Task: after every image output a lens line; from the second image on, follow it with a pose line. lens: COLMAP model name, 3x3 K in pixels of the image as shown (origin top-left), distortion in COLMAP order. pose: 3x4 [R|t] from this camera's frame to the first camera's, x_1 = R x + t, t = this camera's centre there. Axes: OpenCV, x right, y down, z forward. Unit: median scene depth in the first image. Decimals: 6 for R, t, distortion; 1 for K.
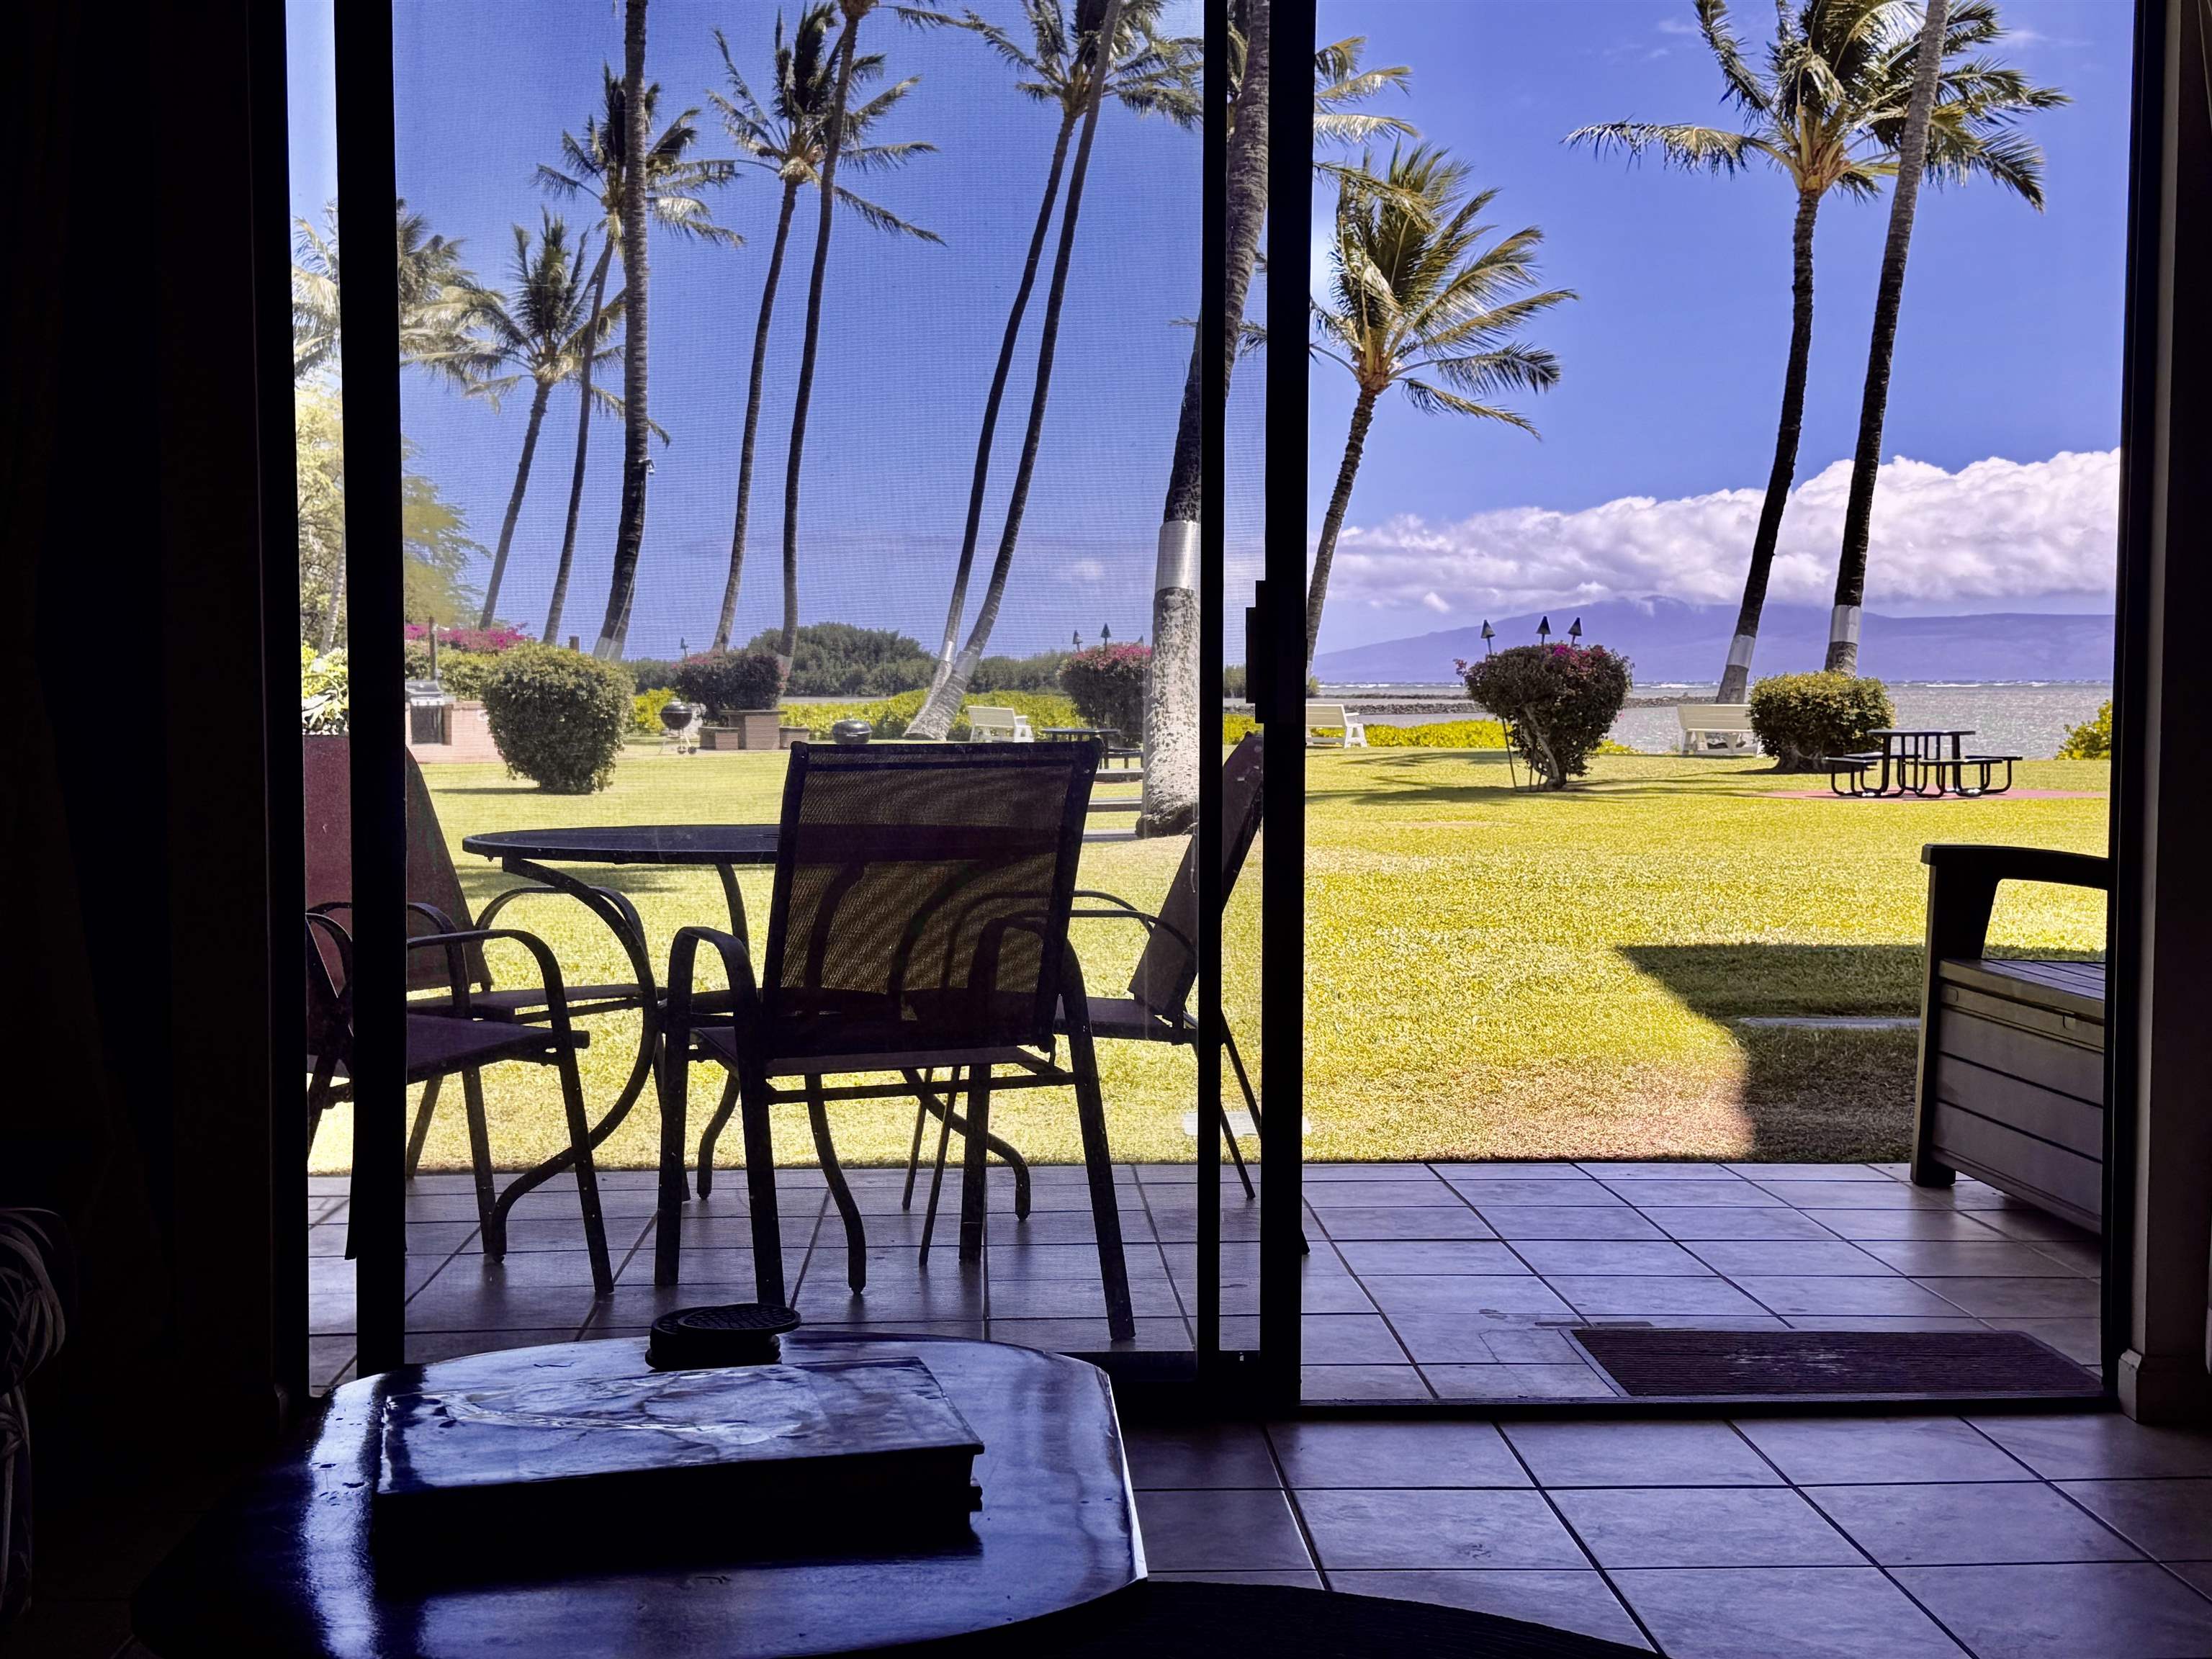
lens RADIAL K [[2733.8, 0, 1134.9], [0, 2733.8, 835.9], [0, 0, 1]] dist [0.122427, 0.000000]
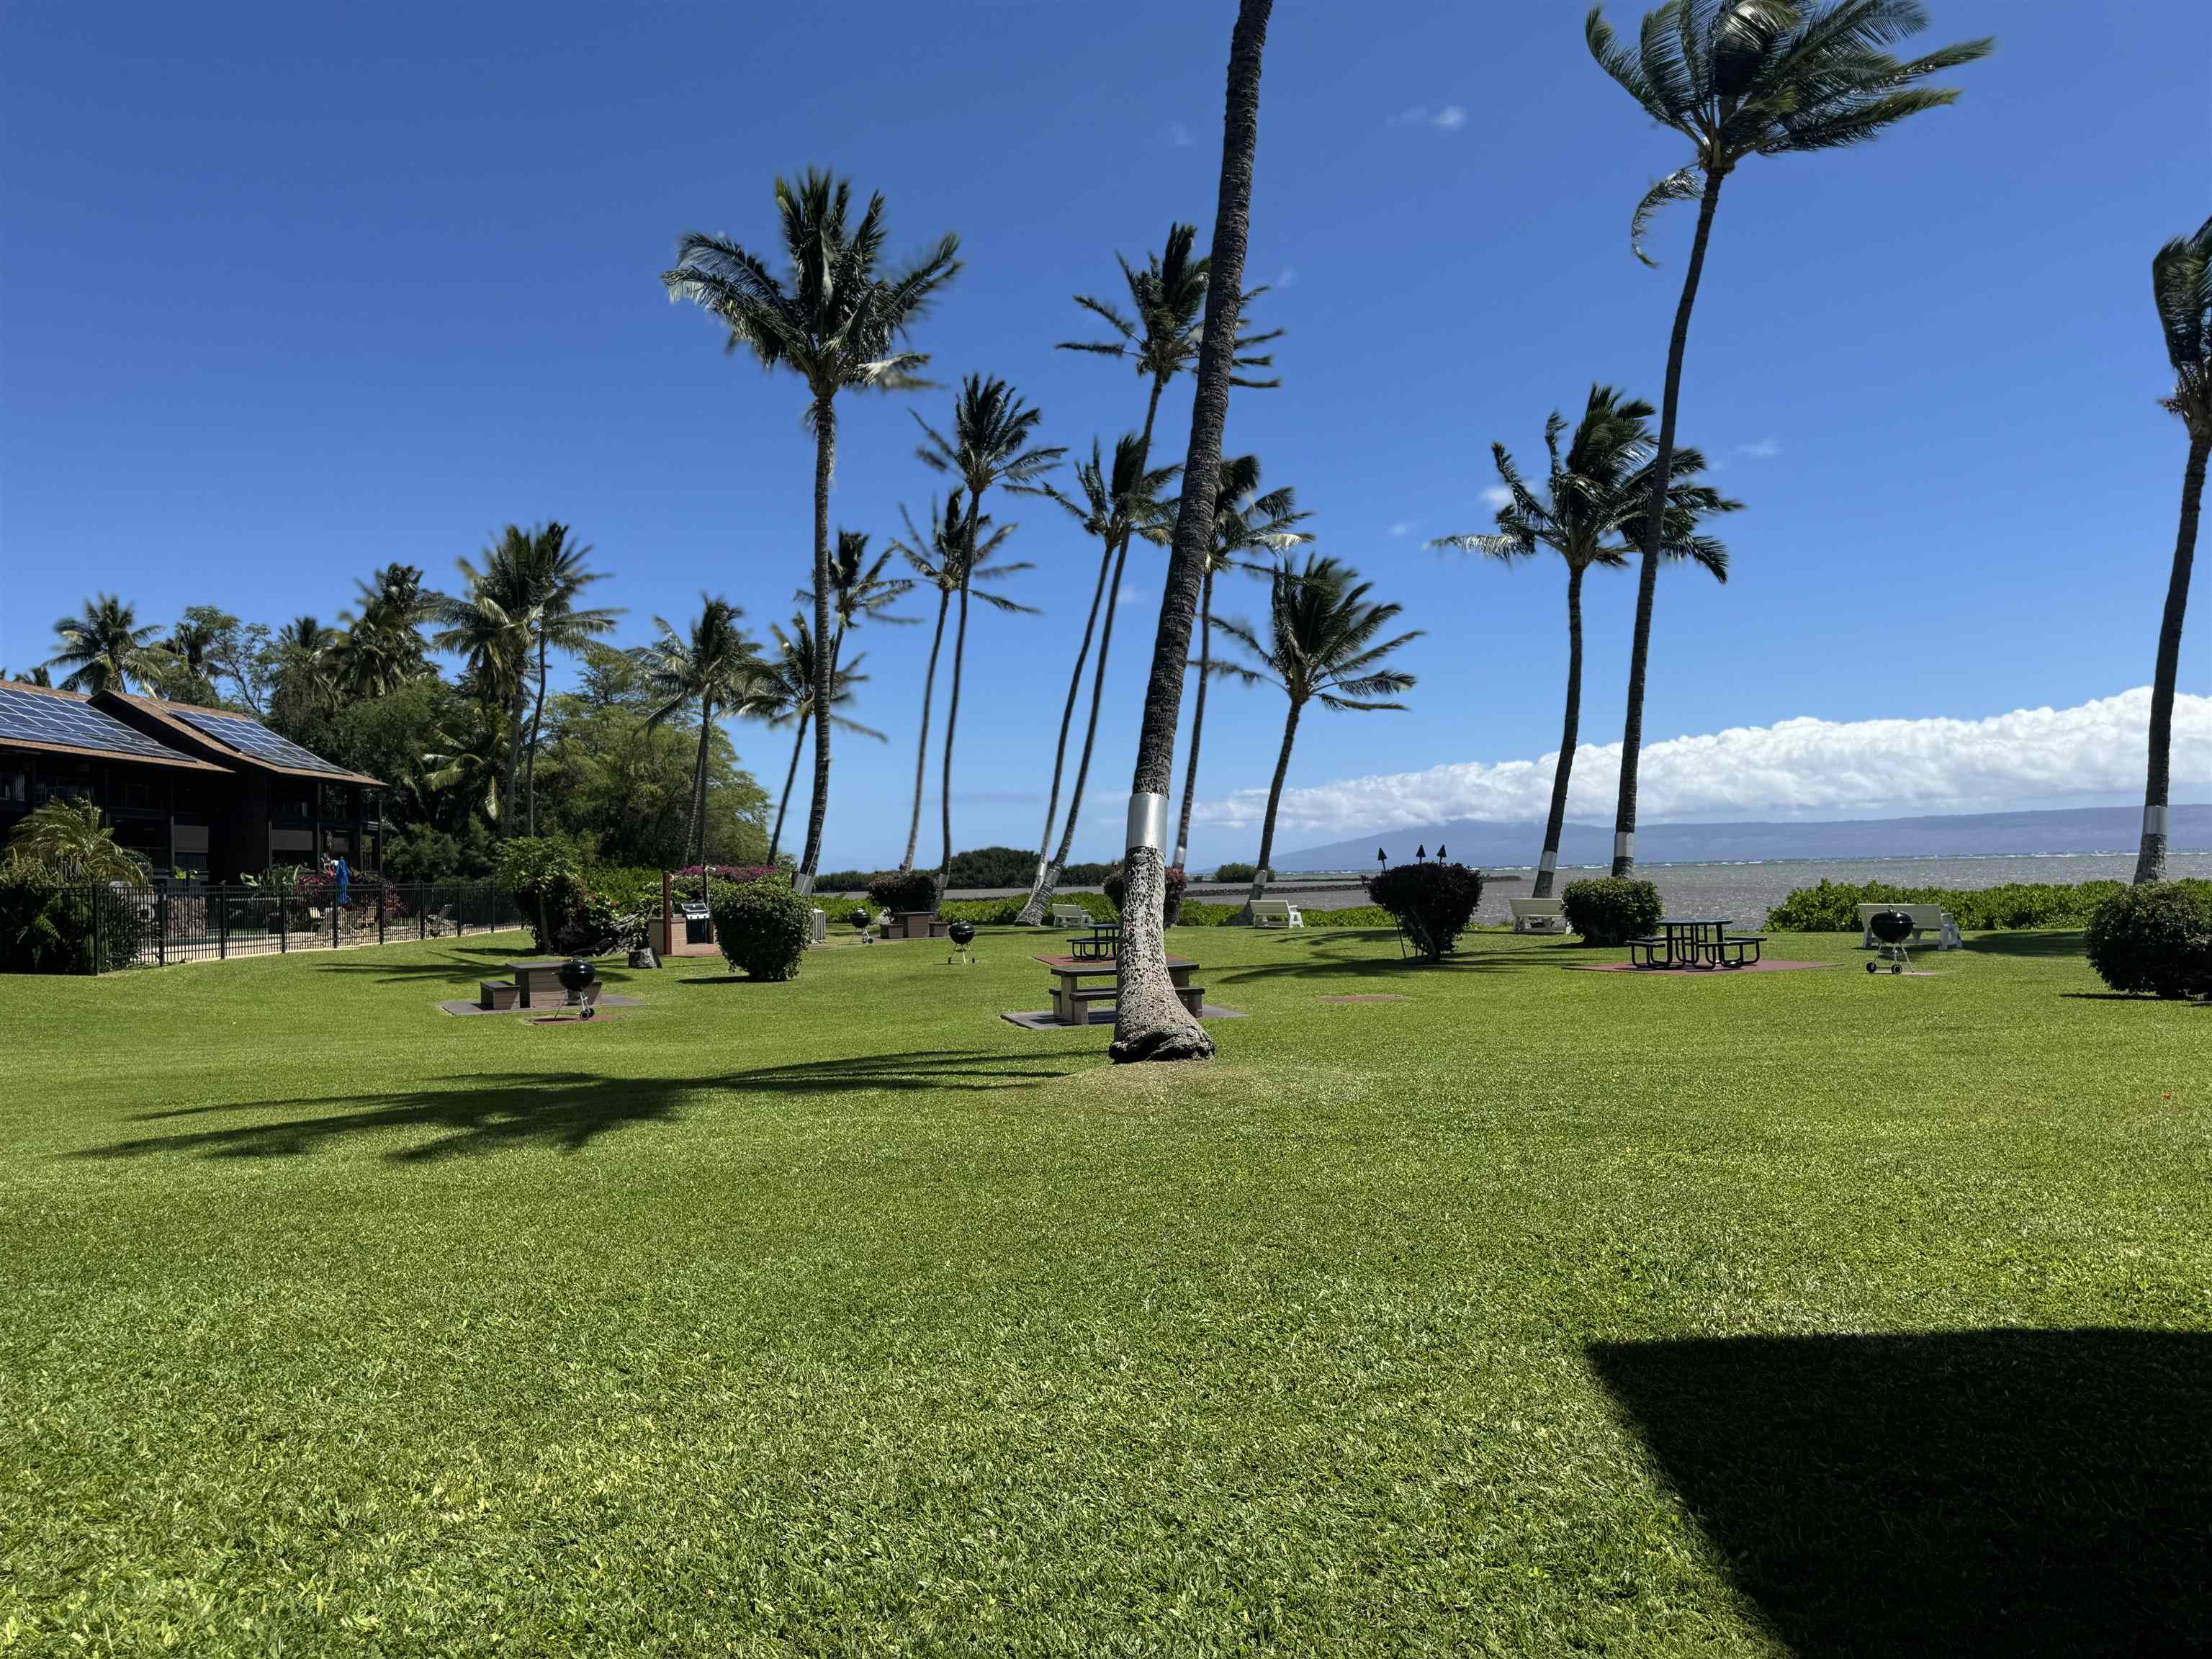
lens RADIAL K [[1555.5, 0, 1100.4], [0, 1555.5, 844.7], [0, 0, 1]] dist [0.053718, -0.061363]
pose [[0.998662, -0.026289, -0.044534, 0.011547], [0.022835, 0.996819, -0.076359, -0.016273], [0.046400, 0.075240, 0.996085, 0.127660]]
